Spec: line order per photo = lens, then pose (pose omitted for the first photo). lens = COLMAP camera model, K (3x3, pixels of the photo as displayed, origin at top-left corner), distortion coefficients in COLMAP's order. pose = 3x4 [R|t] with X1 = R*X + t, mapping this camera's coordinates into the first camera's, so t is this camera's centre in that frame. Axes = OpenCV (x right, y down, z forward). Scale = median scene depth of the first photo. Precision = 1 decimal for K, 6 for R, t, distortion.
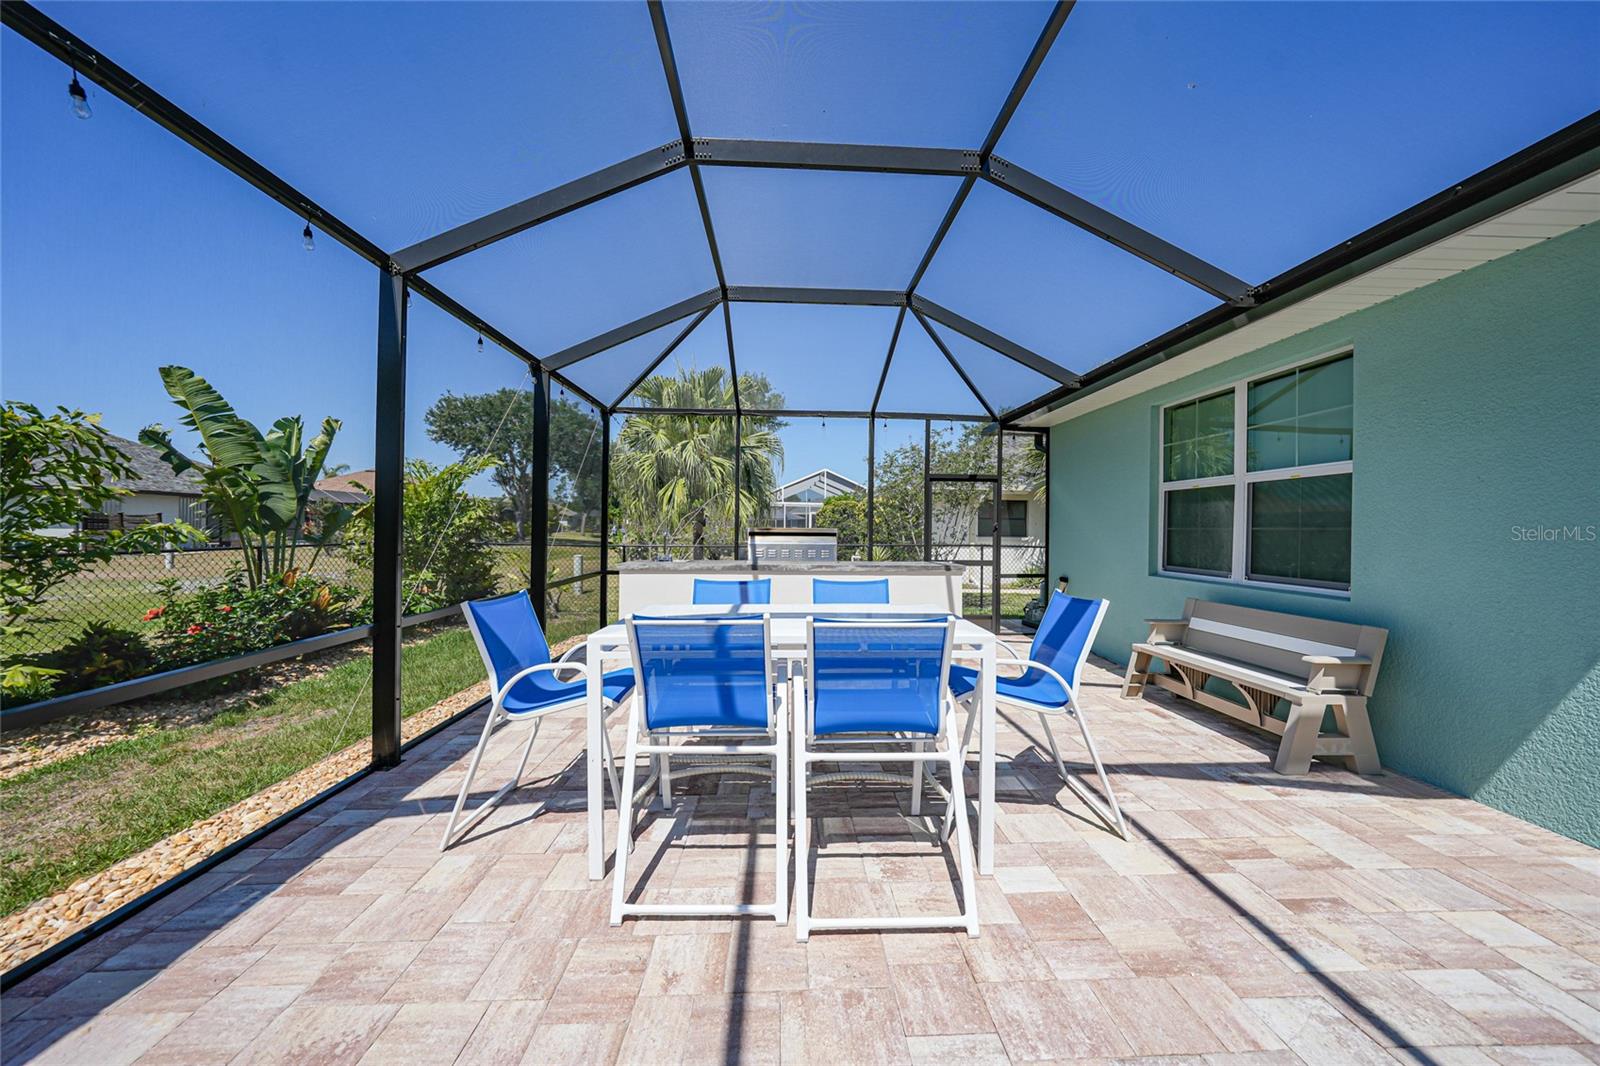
lens RADIAL K [[569.9, 0, 795.7], [0, 569.9, 527.9], [0, 0, 1]] dist [-0.024950, 0.005340]
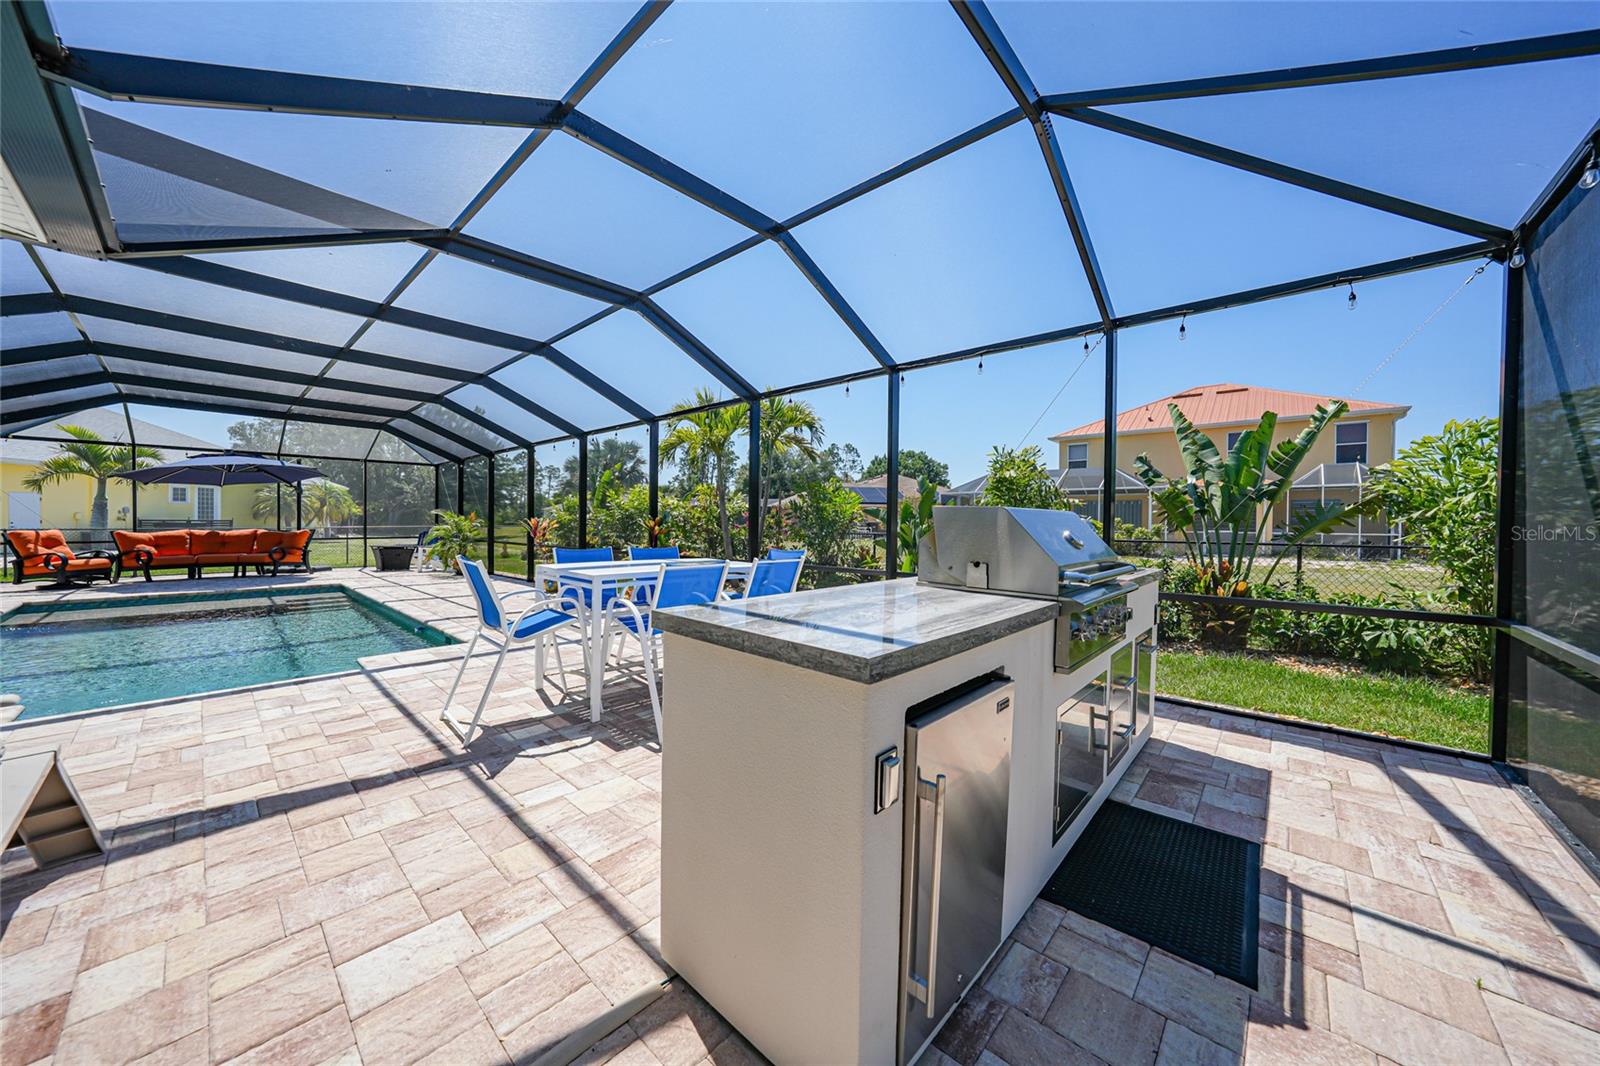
lens RADIAL K [[569.9, 0, 821.1], [0, 569.9, 526.6], [0, 0, 1]] dist [-0.024950, 0.005340]
pose [[-0.686947, -0.009543, -0.726645, 0.748403], [-0.017184, 0.999848, 0.003114, 0.027666], [0.726504, 0.014625, -0.687007, 2.072620]]
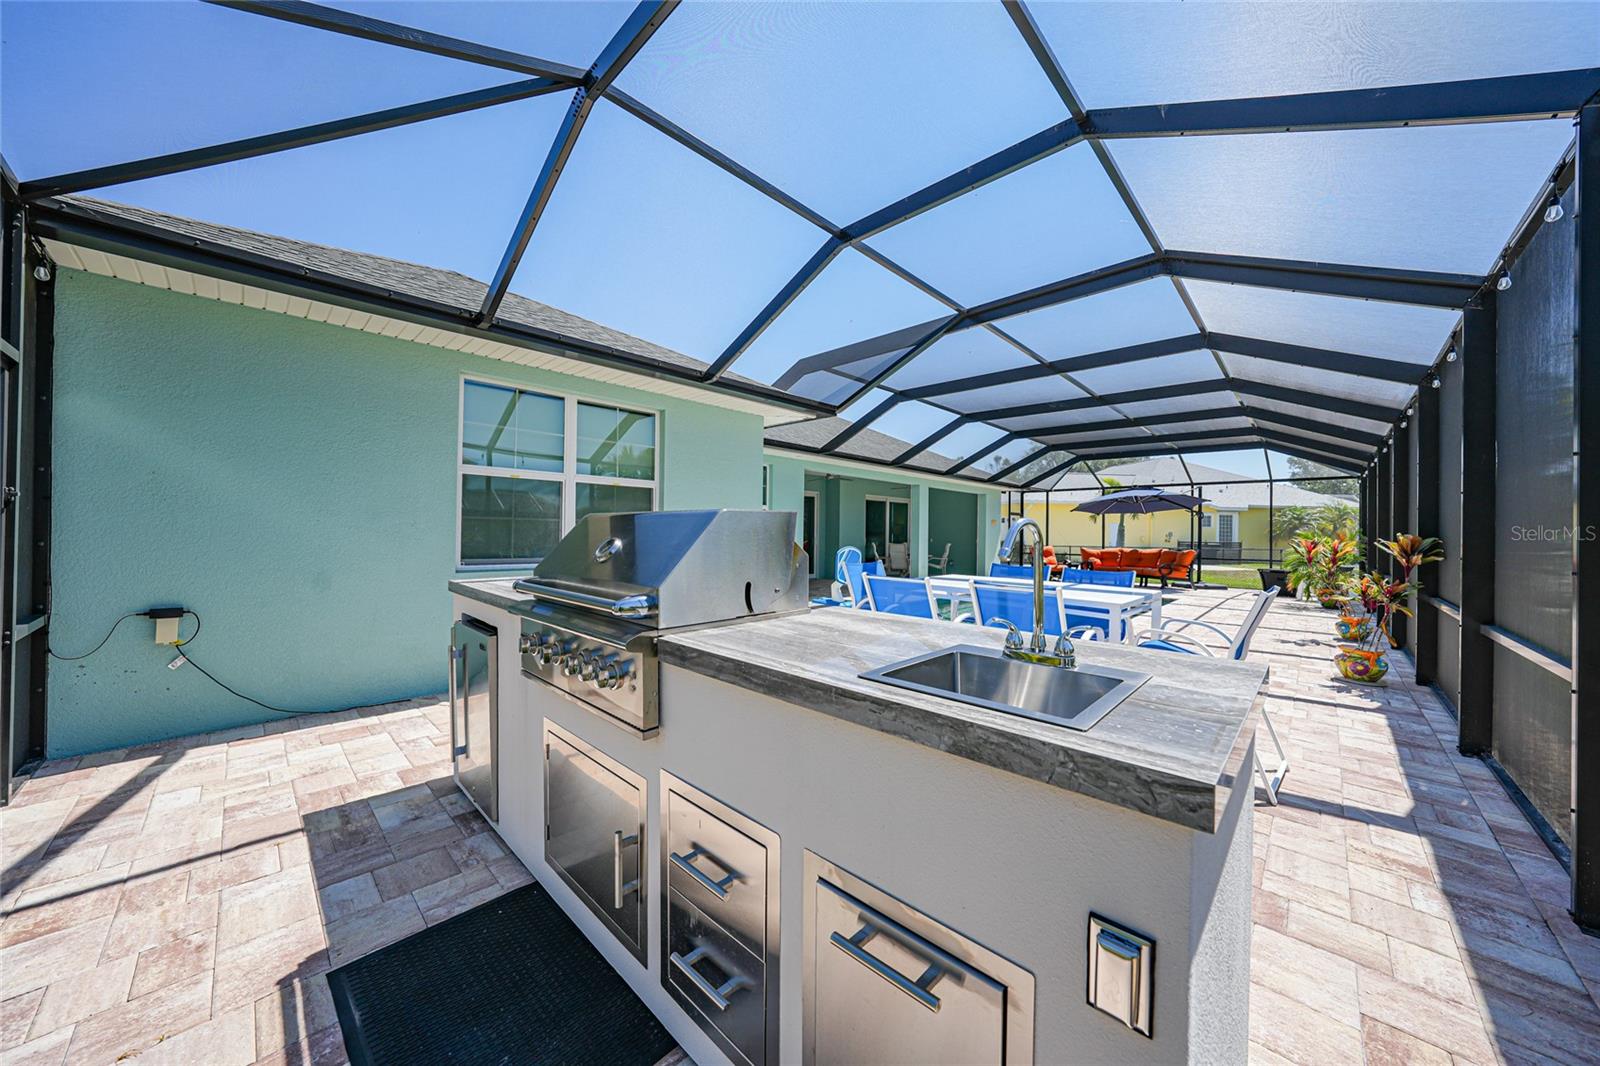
lens RADIAL K [[569.9, 0, 793.5], [0, 569.9, 532.5], [0, 0, 1]] dist [-0.024950, 0.005340]
pose [[-0.710471, -0.019997, 0.703443, -0.536912], [-0.019708, 0.999770, 0.008517, 0.011132], [-0.703451, -0.007812, -0.710701, 2.087739]]
